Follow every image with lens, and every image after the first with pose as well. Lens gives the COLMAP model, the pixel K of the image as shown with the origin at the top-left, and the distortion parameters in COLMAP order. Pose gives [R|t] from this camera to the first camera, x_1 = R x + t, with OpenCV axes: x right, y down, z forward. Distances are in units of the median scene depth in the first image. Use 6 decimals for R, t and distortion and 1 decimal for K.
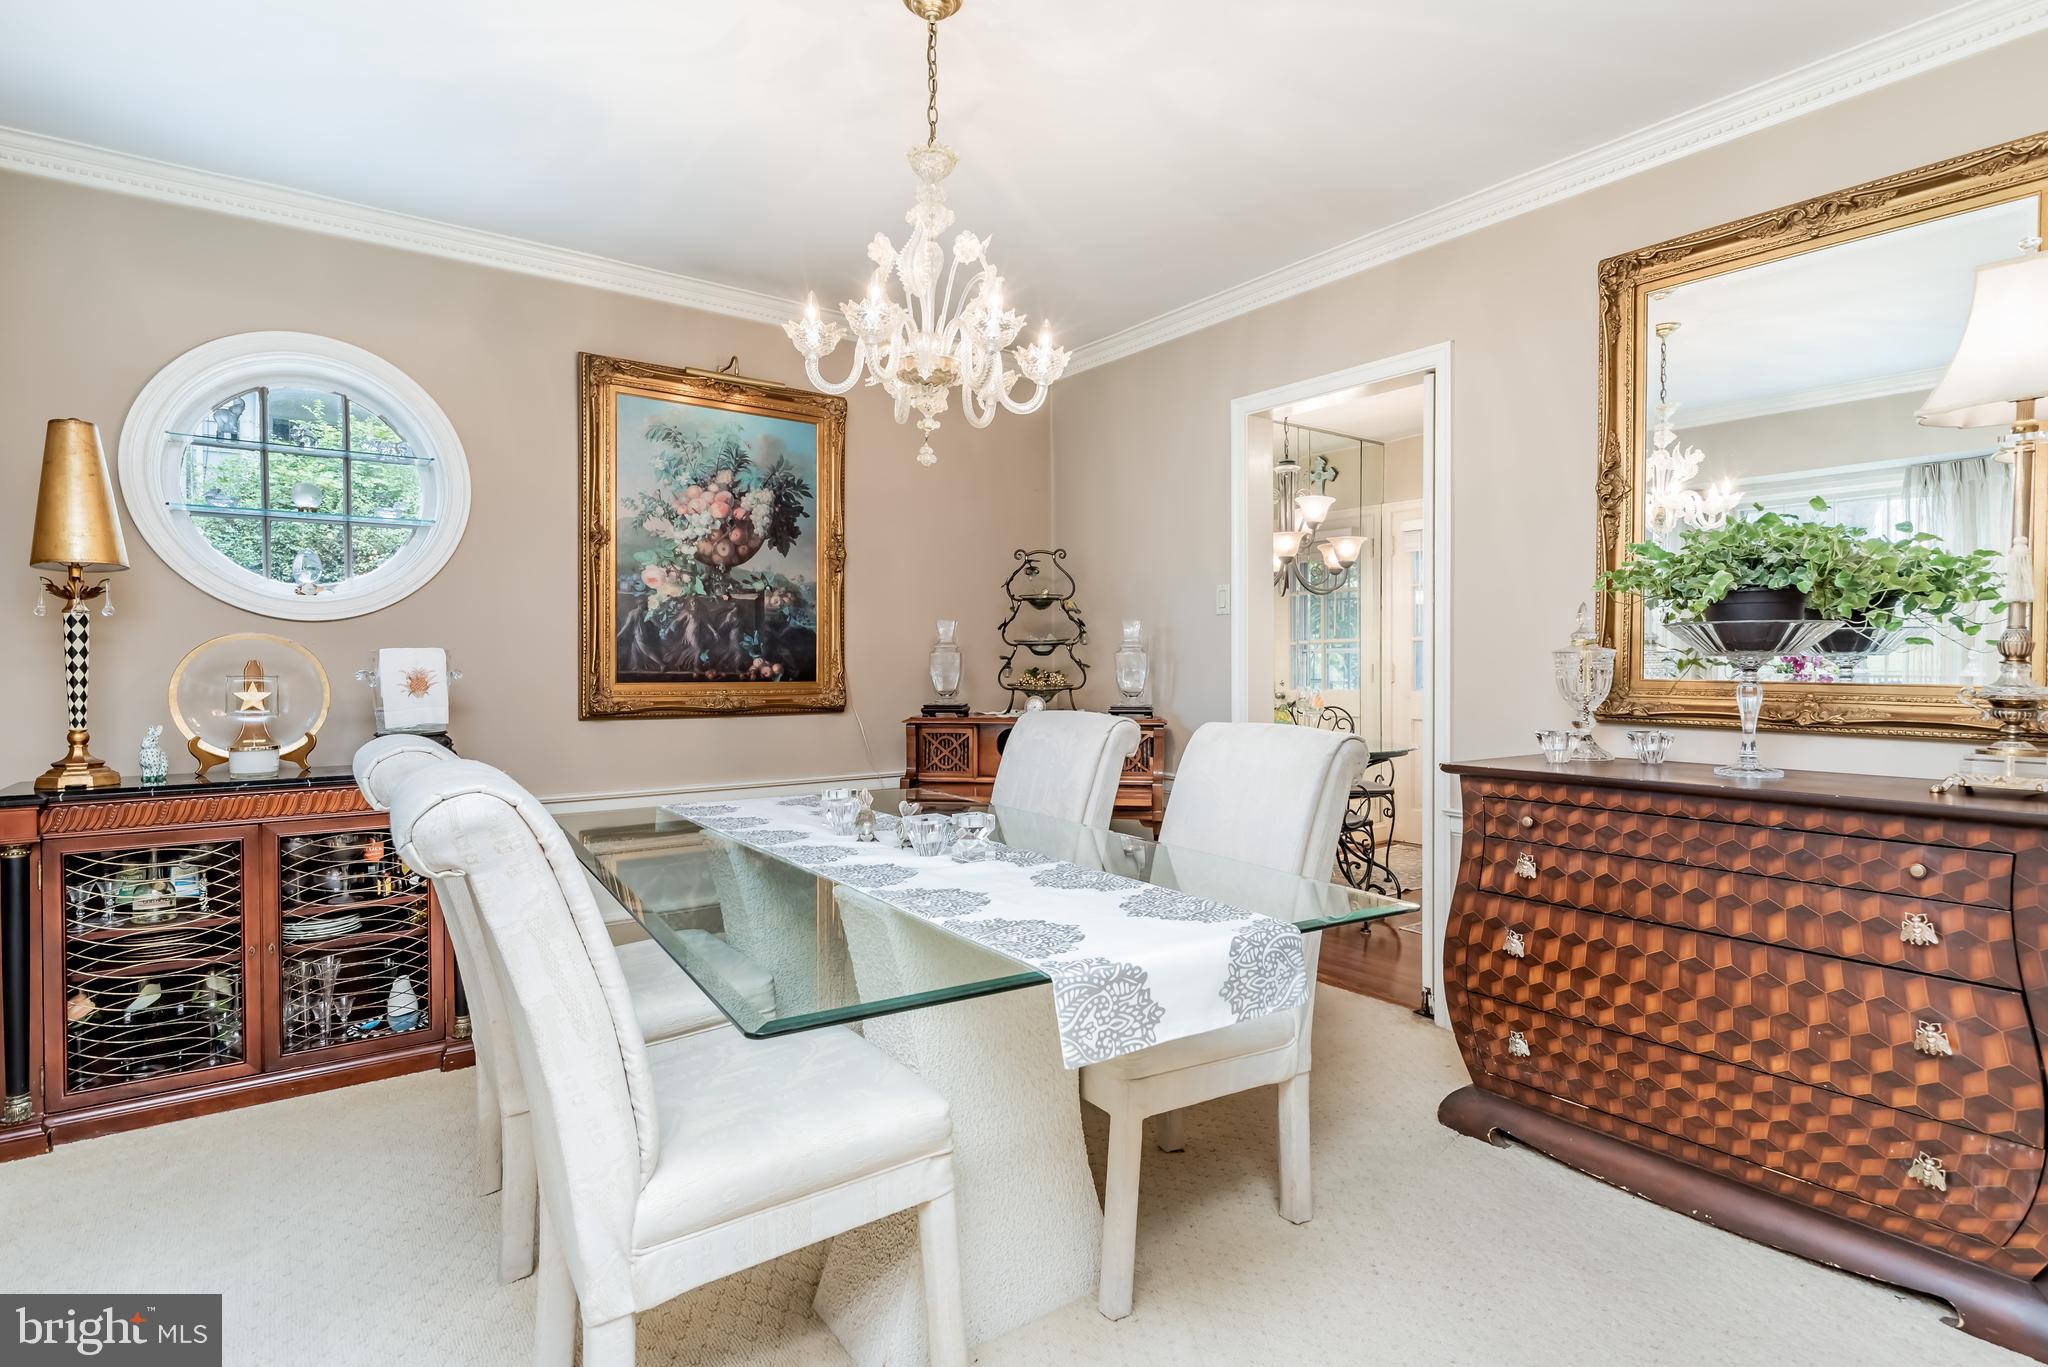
lens RADIAL K [[1097.9, 0, 1100.5], [0, 1097.9, 666.4], [0, 0, 1]] dist [-0.000936, -0.000711]
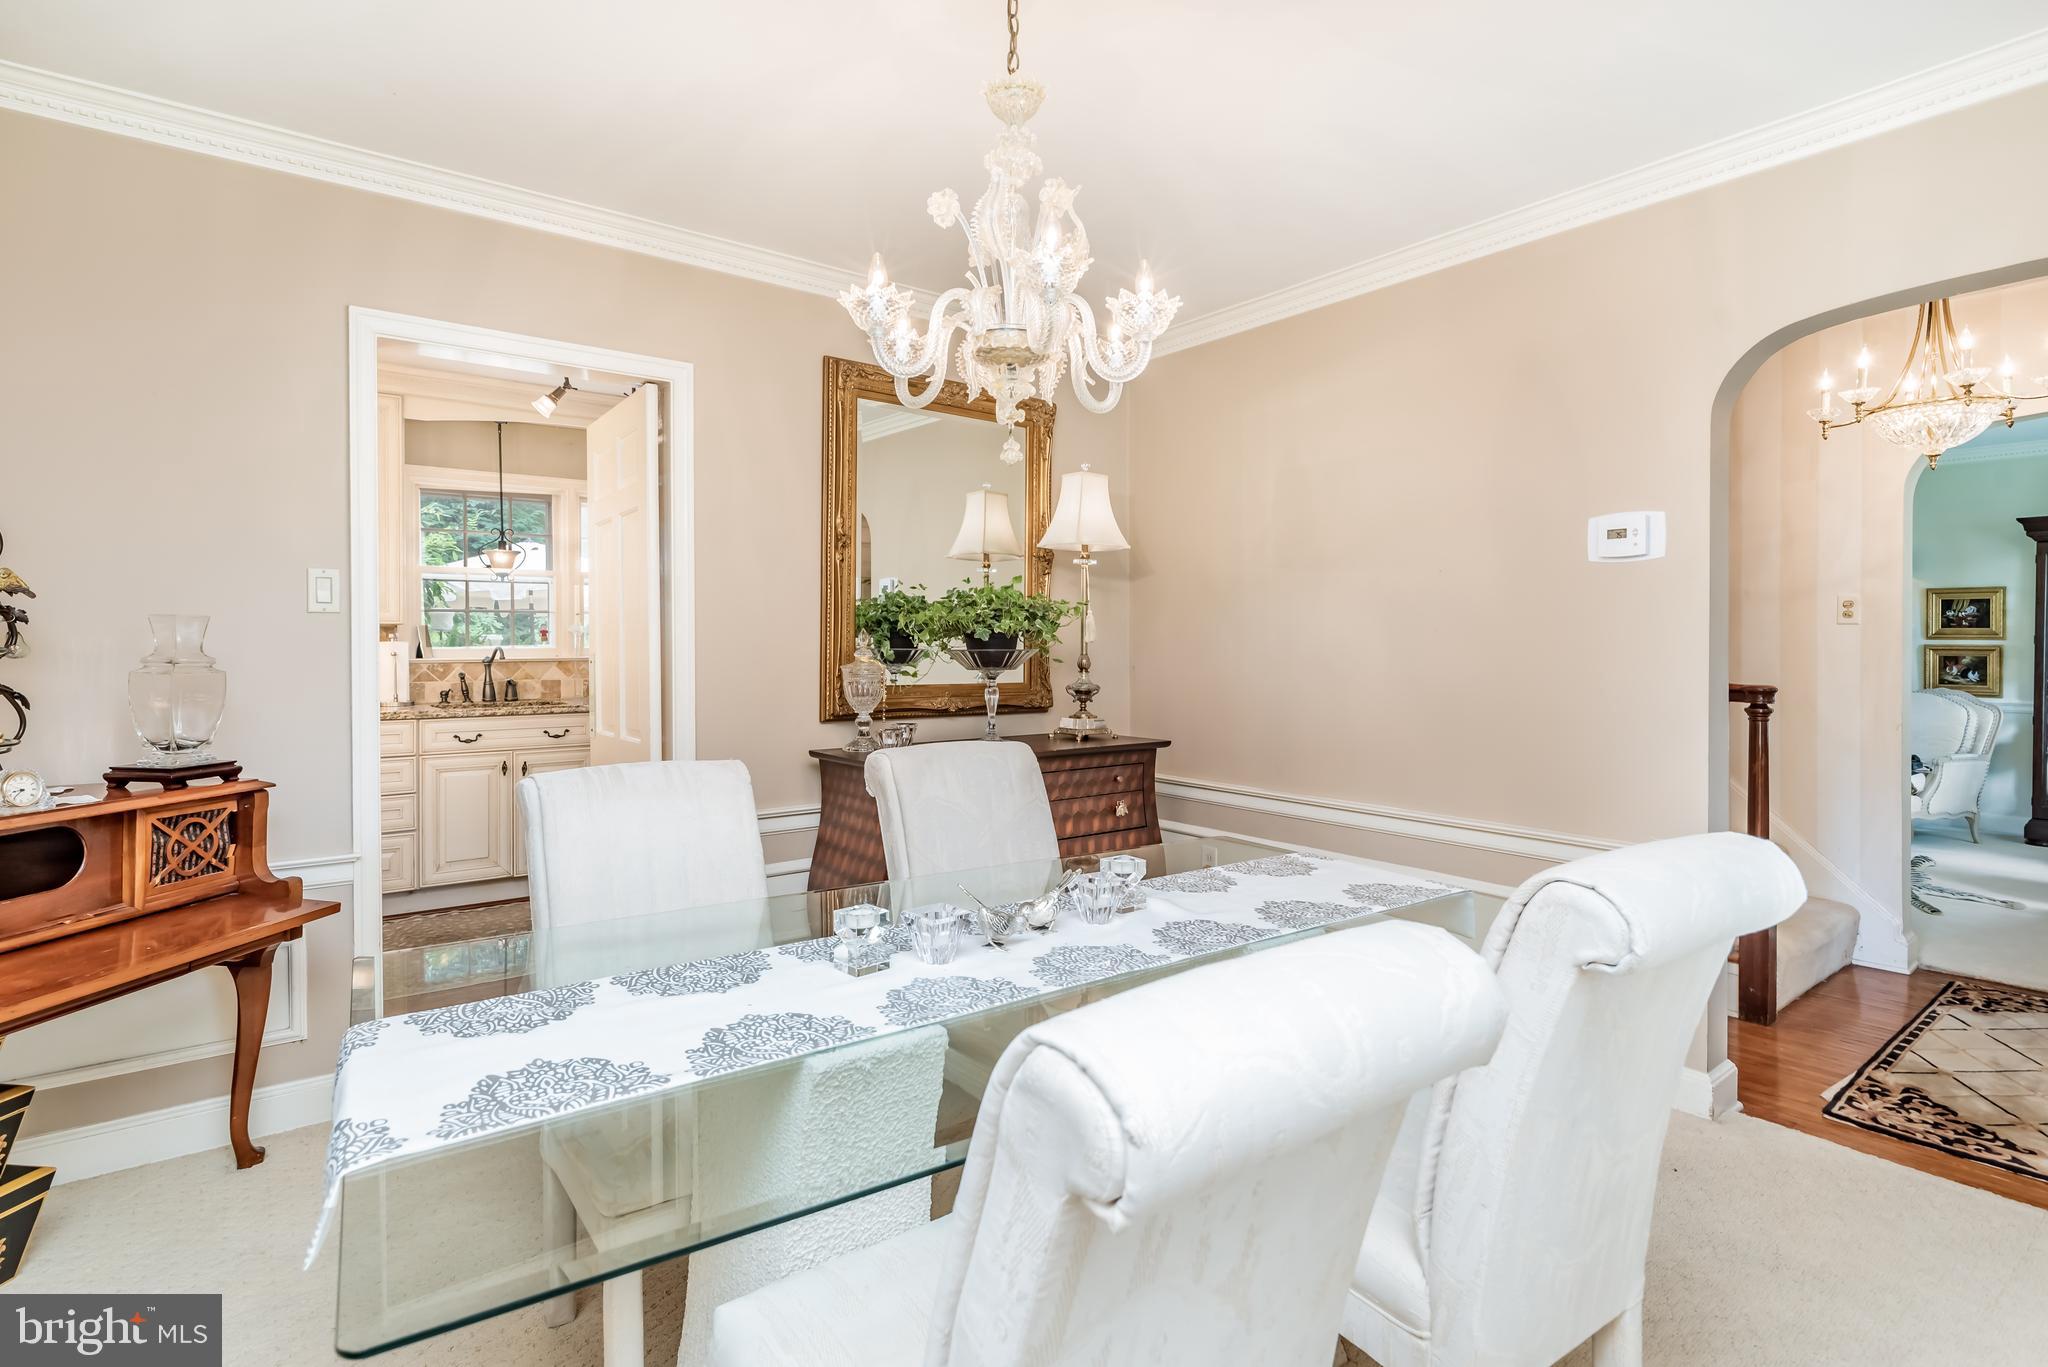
lens RADIAL K [[1004.1, 0, 1037.2], [0, 1004.1, 672.1], [0, 0, 1]] dist [-0.000383, 0.000409]
pose [[0.043685, 0.003501, 0.999039, -0.852793], [0.003036, 0.999989, -0.003637, 0.000658], [-0.999041, 0.003192, 0.043674, 0.871745]]
